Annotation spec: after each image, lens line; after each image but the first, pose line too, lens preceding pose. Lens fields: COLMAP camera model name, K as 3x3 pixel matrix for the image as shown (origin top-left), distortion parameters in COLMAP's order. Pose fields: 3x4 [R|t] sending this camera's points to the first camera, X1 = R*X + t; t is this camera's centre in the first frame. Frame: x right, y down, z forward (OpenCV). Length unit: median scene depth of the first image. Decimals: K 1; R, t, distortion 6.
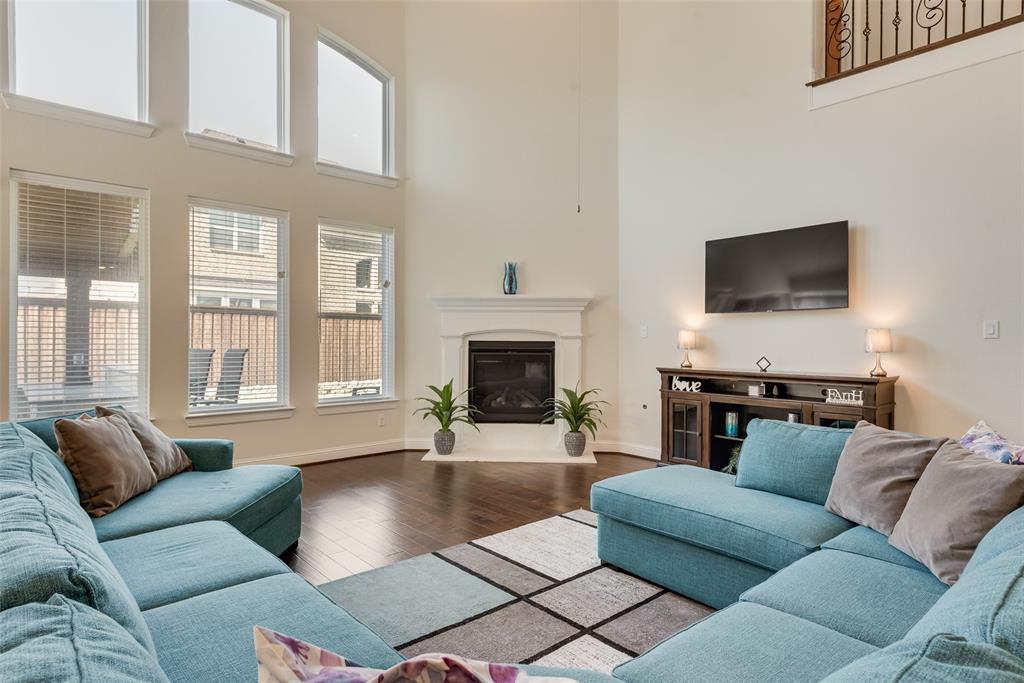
lens RADIAL K [[563.3, 0, 512.0], [0, 563.3, 341.5], [0, 0, 1]] dist [0.002078, -0.000707]
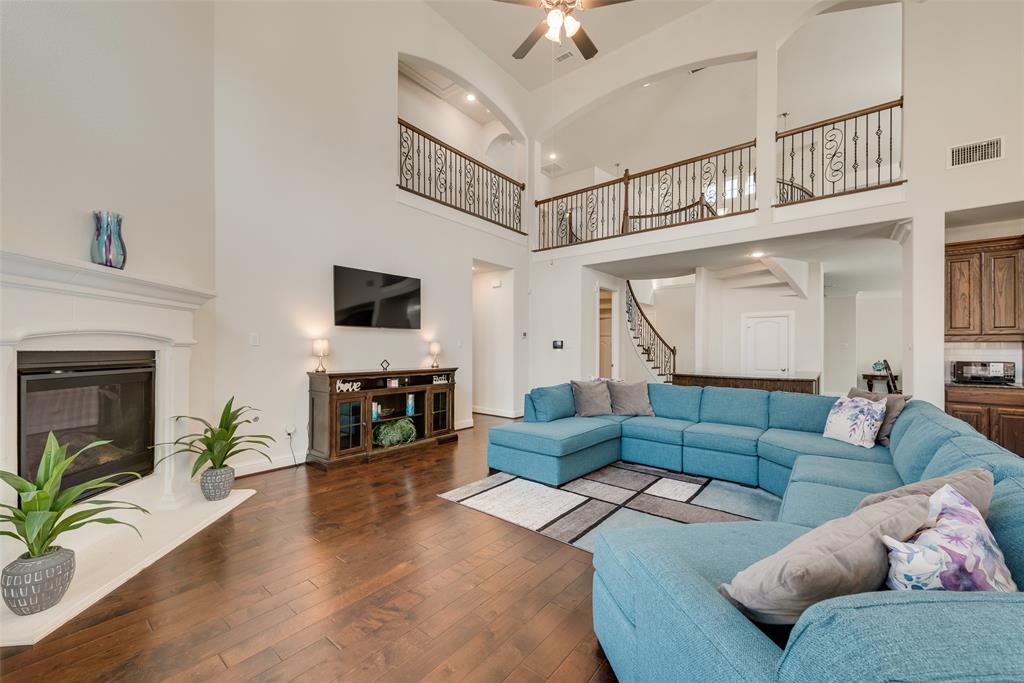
lens RADIAL K [[401.6, 0, 509.5], [0, 401.6, 345.9], [0, 0, 1]] dist [0.007194, -0.000178]
pose [[-0.161827, 0.001252, 0.986818, -0.536753], [0.000495, 0.999999, -0.001188, -0.005503], [-0.986819, 0.000296, -0.161827, 0.745572]]
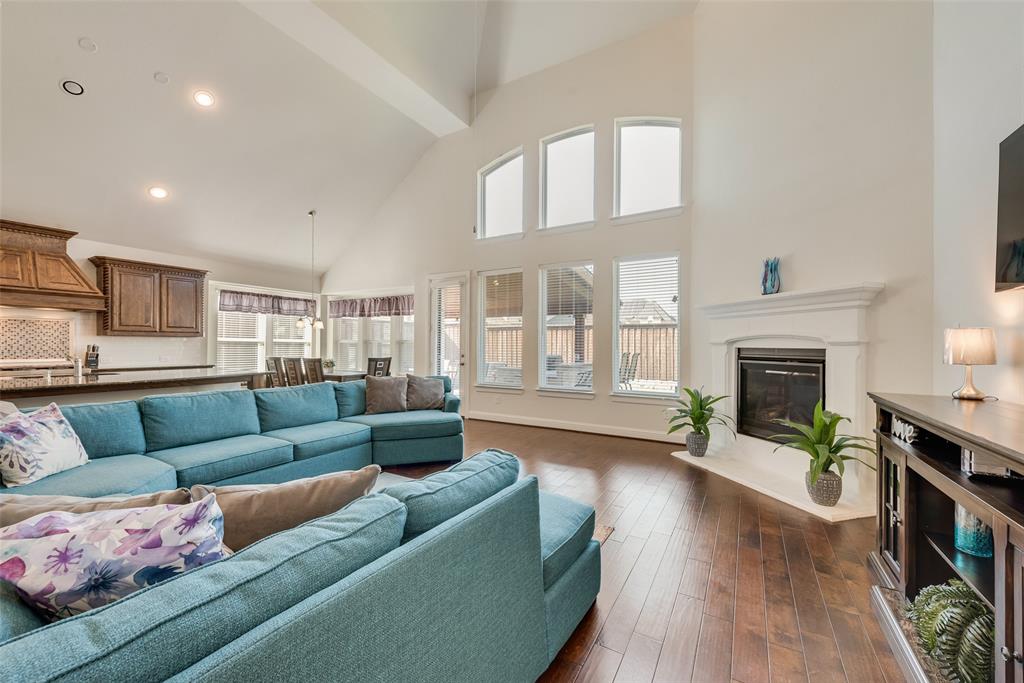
lens RADIAL K [[400.2, 0, 510.3], [0, 400.2, 344.6], [0, 0, 1]] dist [0.017312, -0.000053]
pose [[0.300576, -0.003650, -0.953751, 0.531362], [-0.007589, 0.999952, -0.006218, 0.000851], [0.953728, 0.009107, 0.300533, 0.478785]]
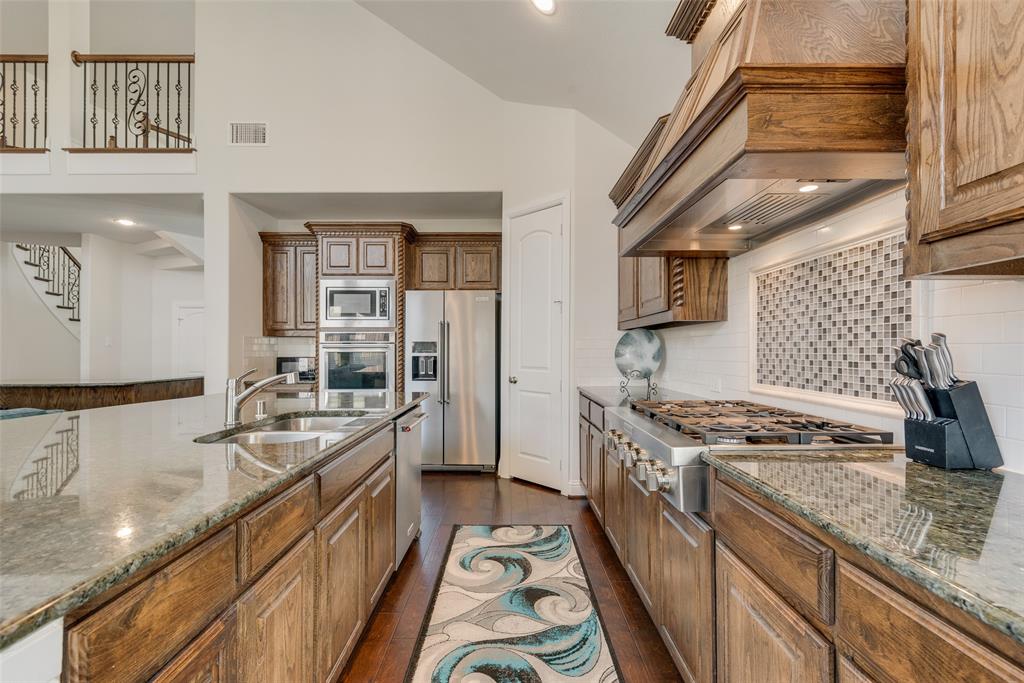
lens RADIAL K [[429.7, 0, 524.7], [0, 429.7, 349.8], [0, 0, 1]] dist [0.001495, -0.000430]
pose [[-0.742596, -0.002534, 0.669735, -0.779358], [-0.000552, 0.999995, 0.003171, 0.007834], [-0.669739, 0.001985, -0.742594, 0.039692]]
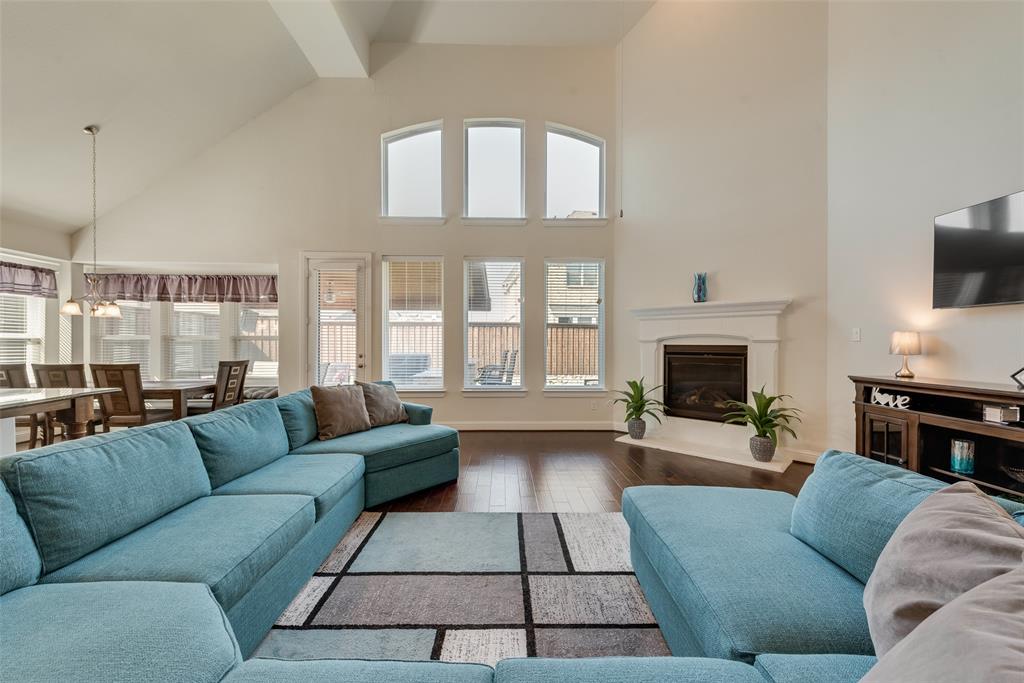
lens RADIAL K [[401.6, 0, 509.5], [0, 401.6, 345.9], [0, 0, 1]] dist [0.007194, -0.000178]
pose [[0.757226, 0.002496, -0.653148, 0.254934], [-0.003036, 0.999995, 0.000301, 0.002071], [0.653146, 0.001755, 0.757230, 0.184679]]
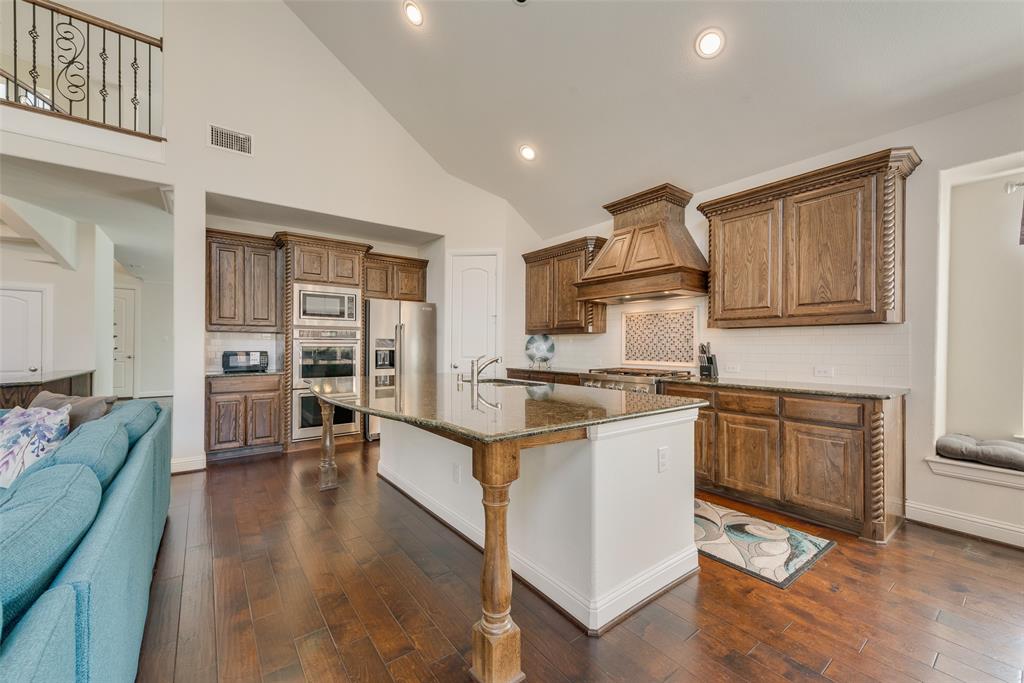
lens RADIAL K [[401.6, 0, 509.5], [0, 401.6, 345.9], [0, 0, 1]] dist [0.007194, -0.000178]
pose [[-0.996176, -0.006940, 0.087092, -0.512556], [-0.006738, 0.999974, 0.002615, 0.007719], [-0.087108, 0.002018, -0.996197, 0.480217]]
